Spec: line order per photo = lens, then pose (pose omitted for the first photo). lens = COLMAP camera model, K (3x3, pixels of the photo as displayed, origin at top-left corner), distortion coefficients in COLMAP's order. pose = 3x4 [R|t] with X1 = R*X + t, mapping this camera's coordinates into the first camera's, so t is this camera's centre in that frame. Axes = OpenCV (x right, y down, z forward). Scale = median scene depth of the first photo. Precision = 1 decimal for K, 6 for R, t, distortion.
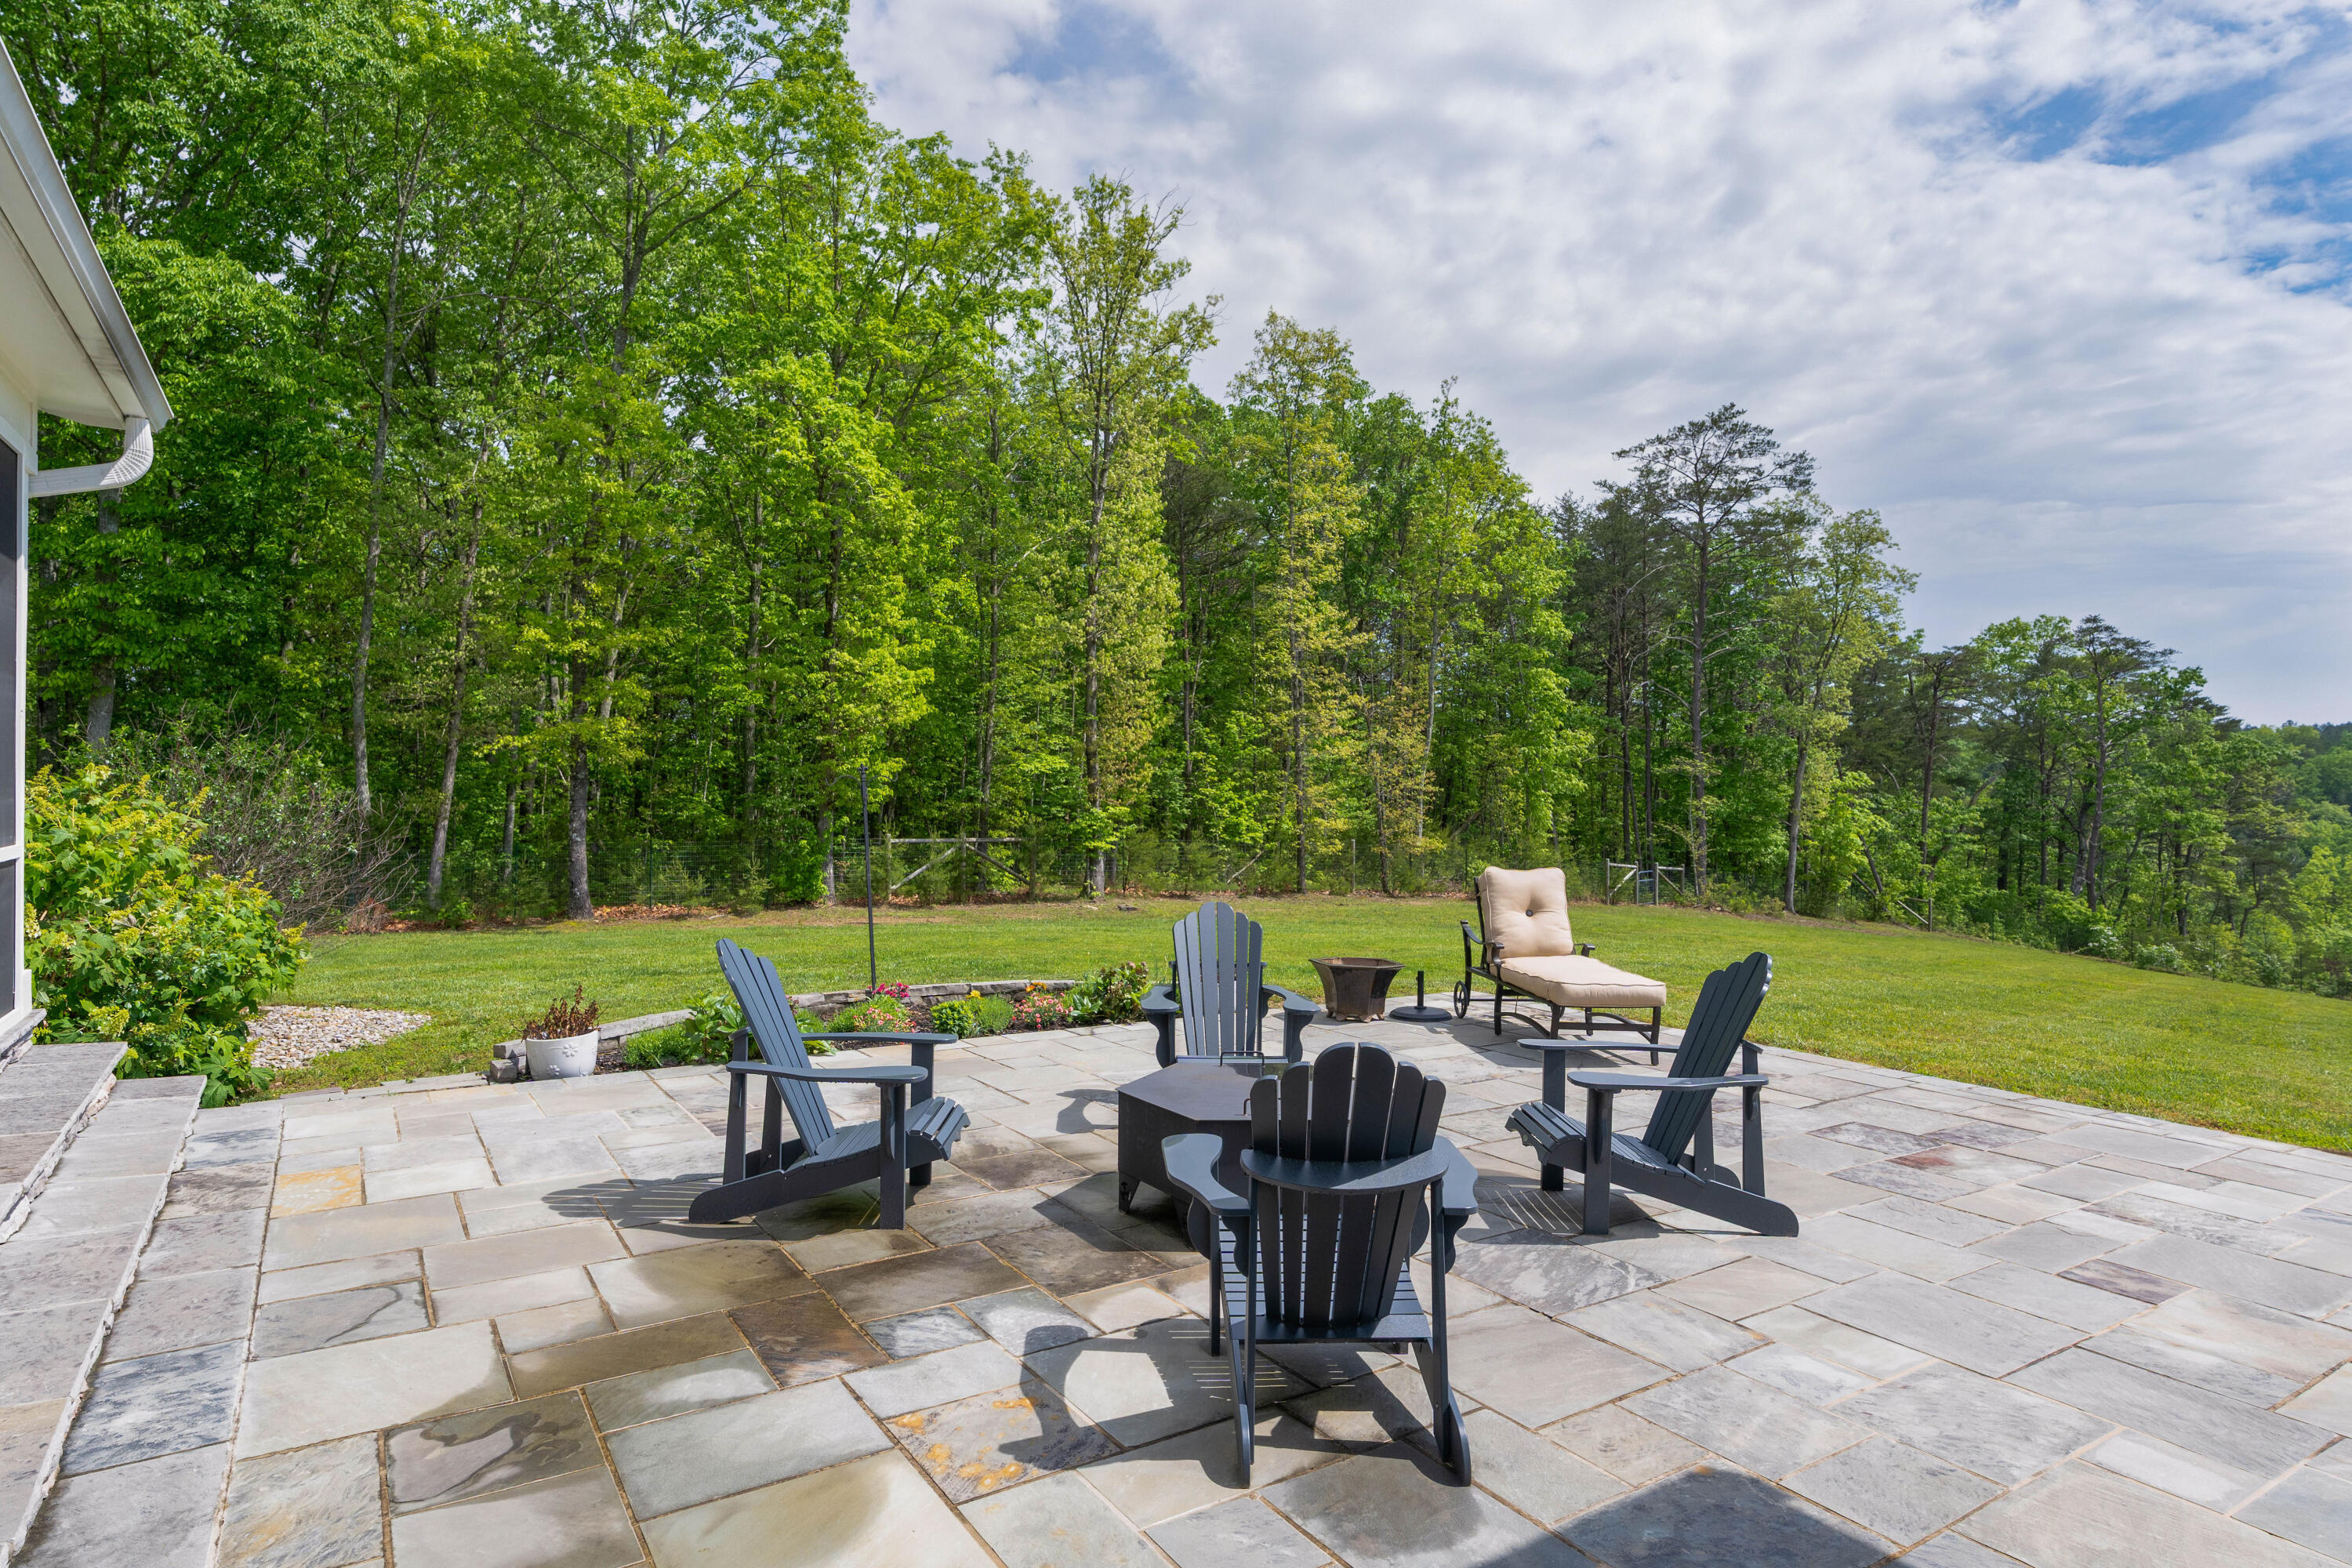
lens RADIAL K [[1284.2, 0, 1176.0], [0, 1284.2, 784.0], [0, 0, 1]] dist [-0.000555, 0.000413]
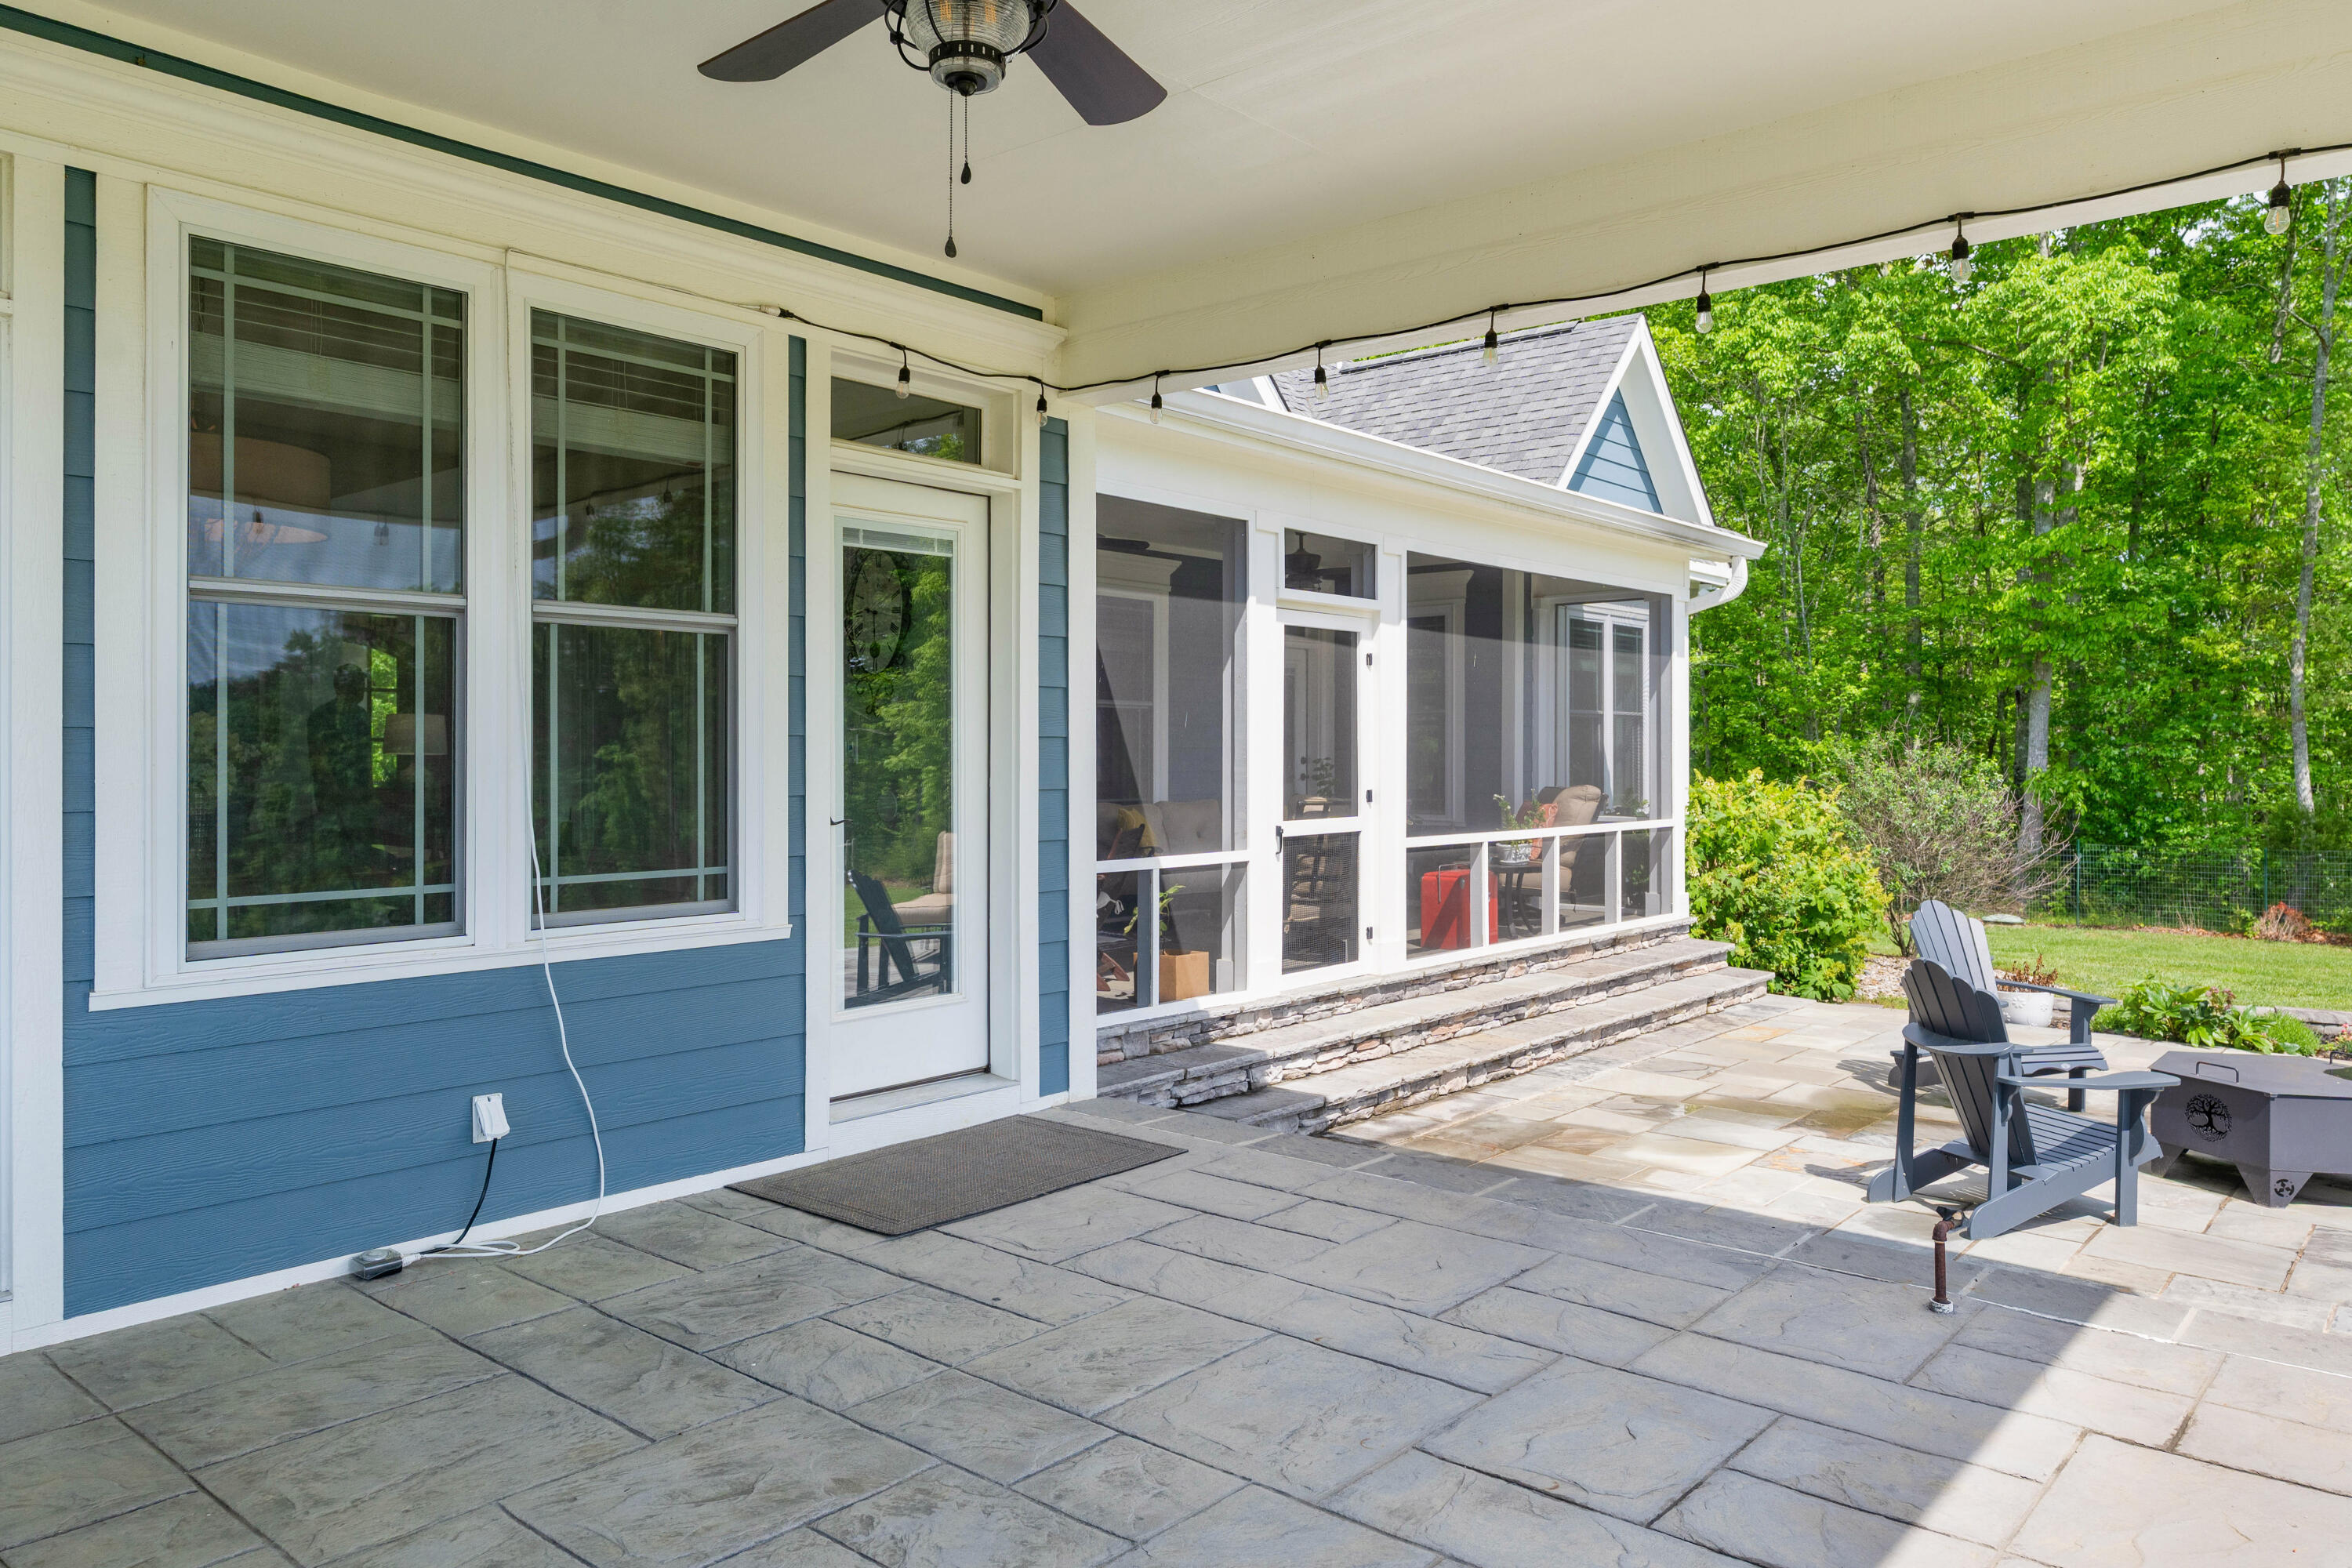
lens RADIAL K [[1640.5, 0, 1172.1], [0, 1640.5, 750.7], [0, 0, 1]] dist [0.010314, -0.000243]
pose [[0.290683, -0.009260, -0.956775, 1.291134], [0.003067, 0.999957, -0.008746, -0.038074], [0.956814, -0.000393, 0.290699, -0.400459]]
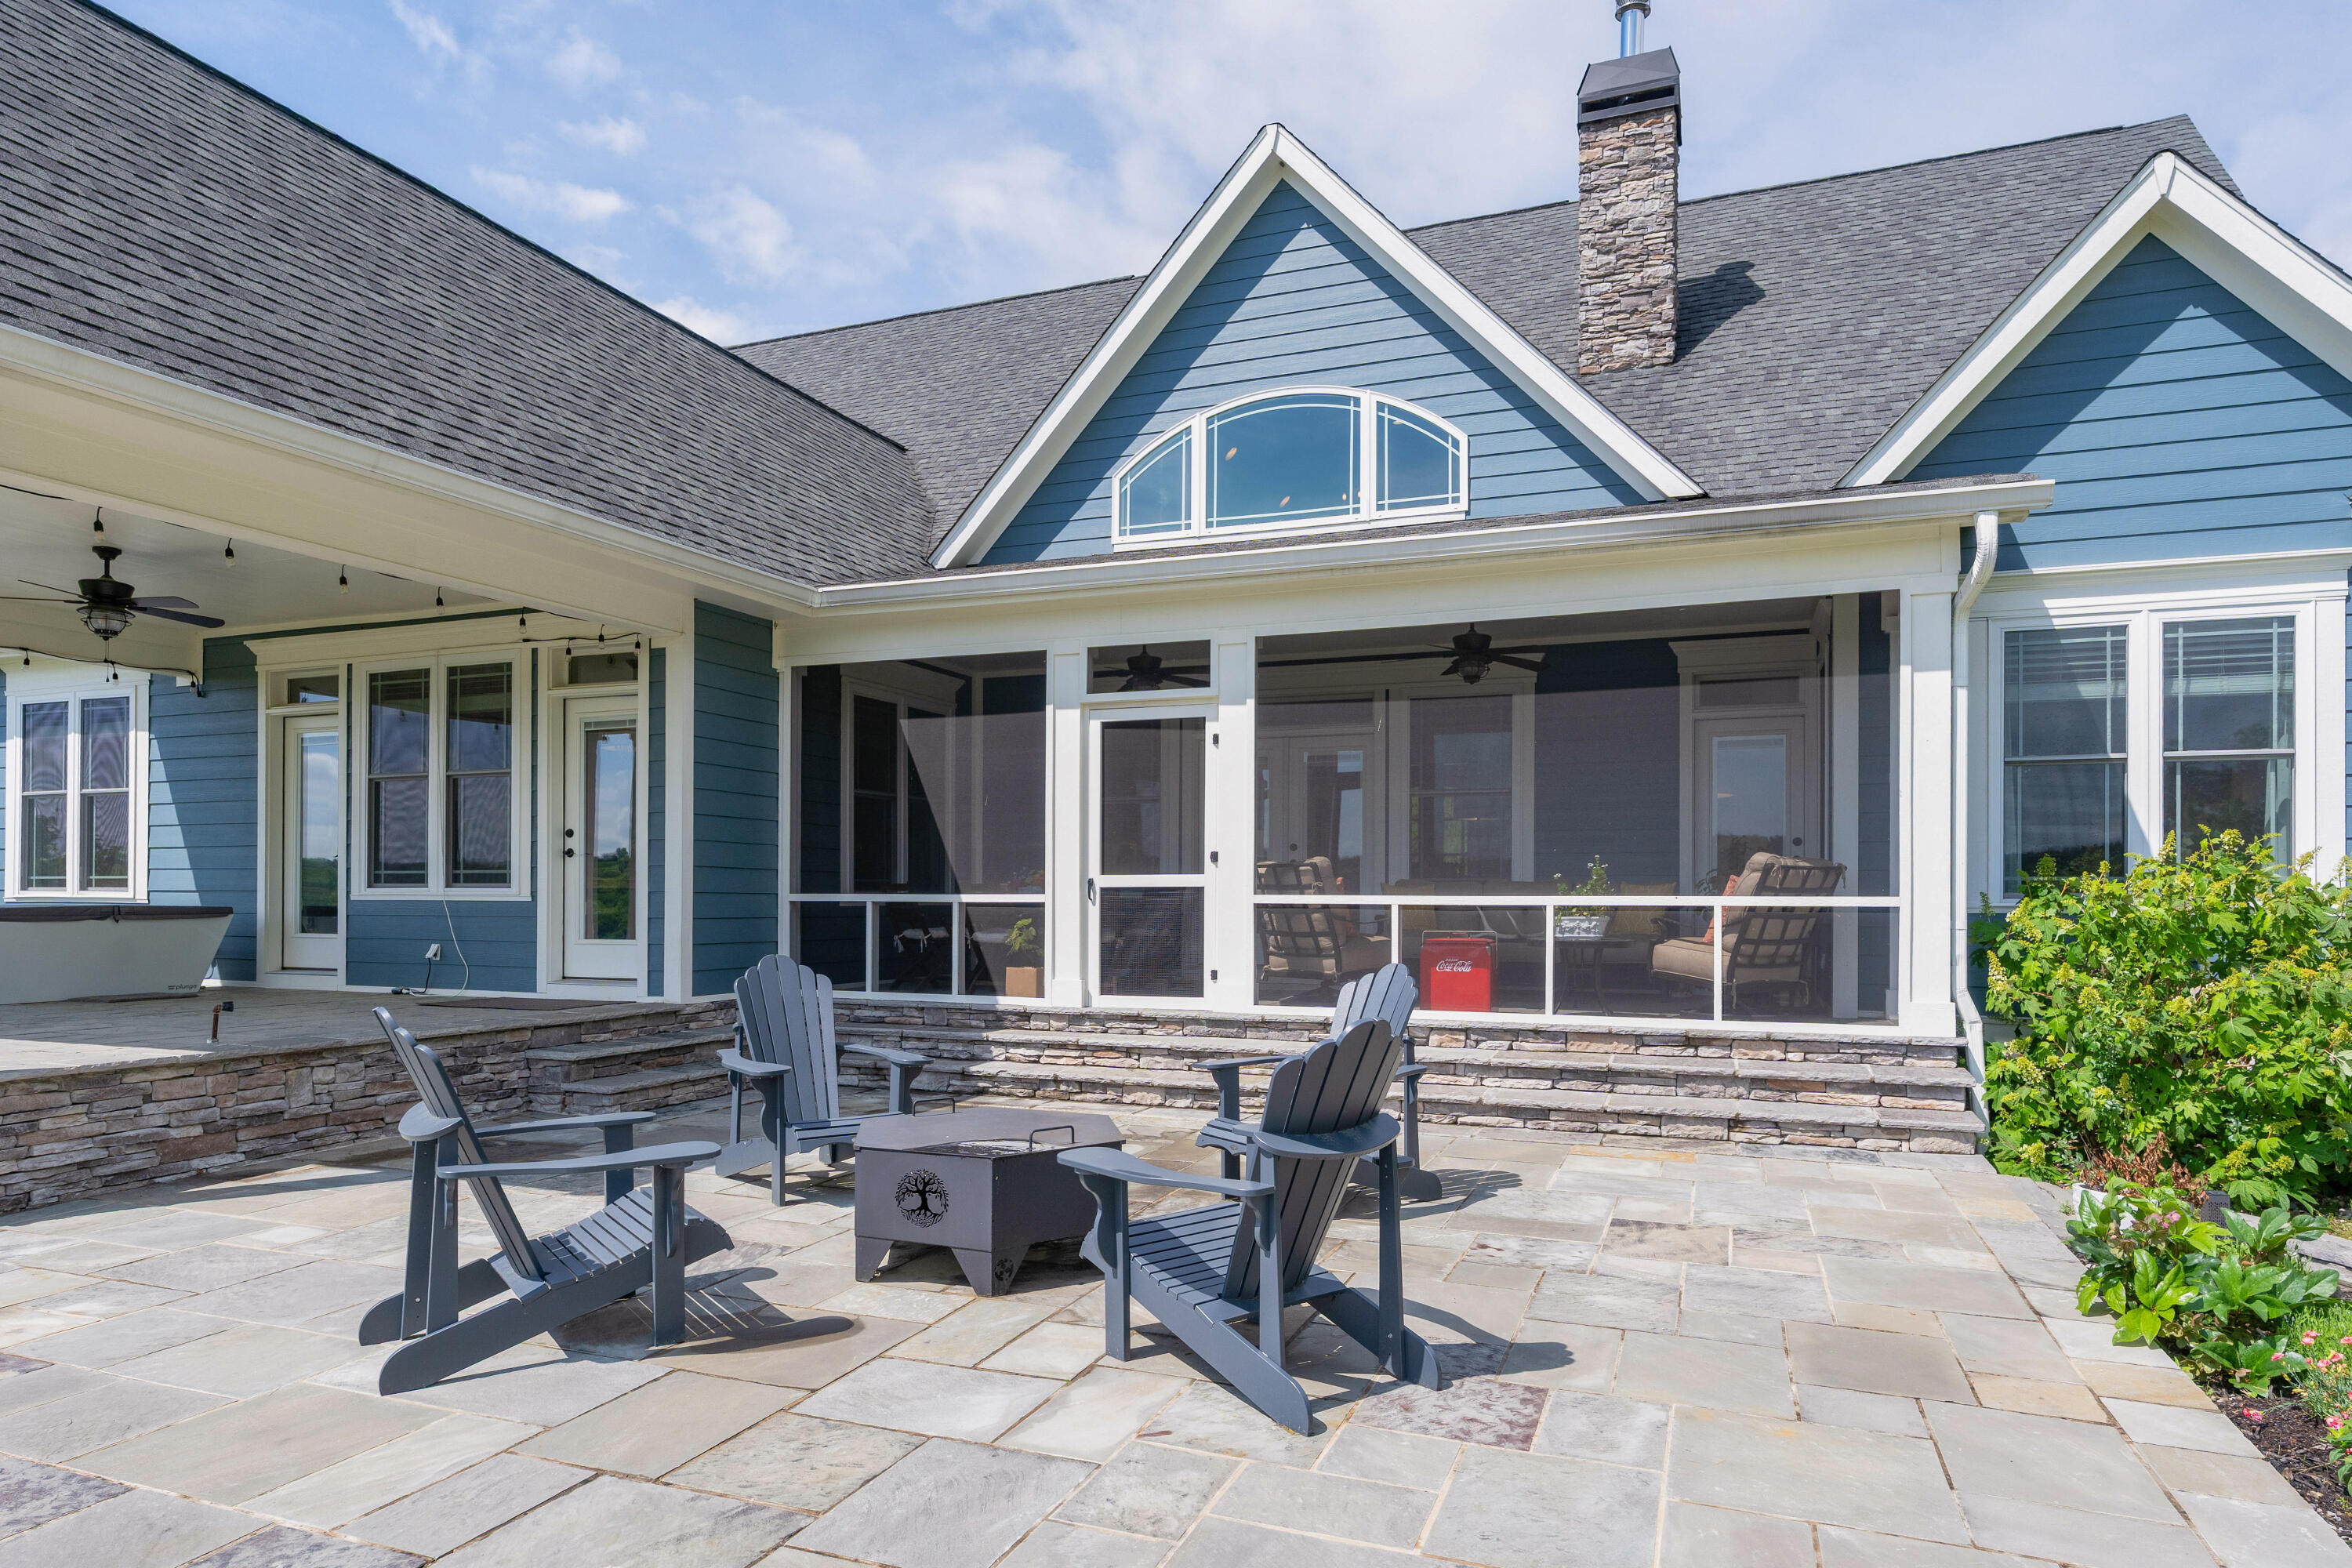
lens RADIAL K [[1424.6, 0, 1135.0], [0, 1424.6, 887.9], [0, 0, 1]] dist [-0.002751, 0.000584]
pose [[-0.821344, -0.014089, -0.570260, 0.644694], [-0.009469, 0.999894, -0.011065, 0.075042], [0.570355, -0.003688, -0.821390, 2.169454]]
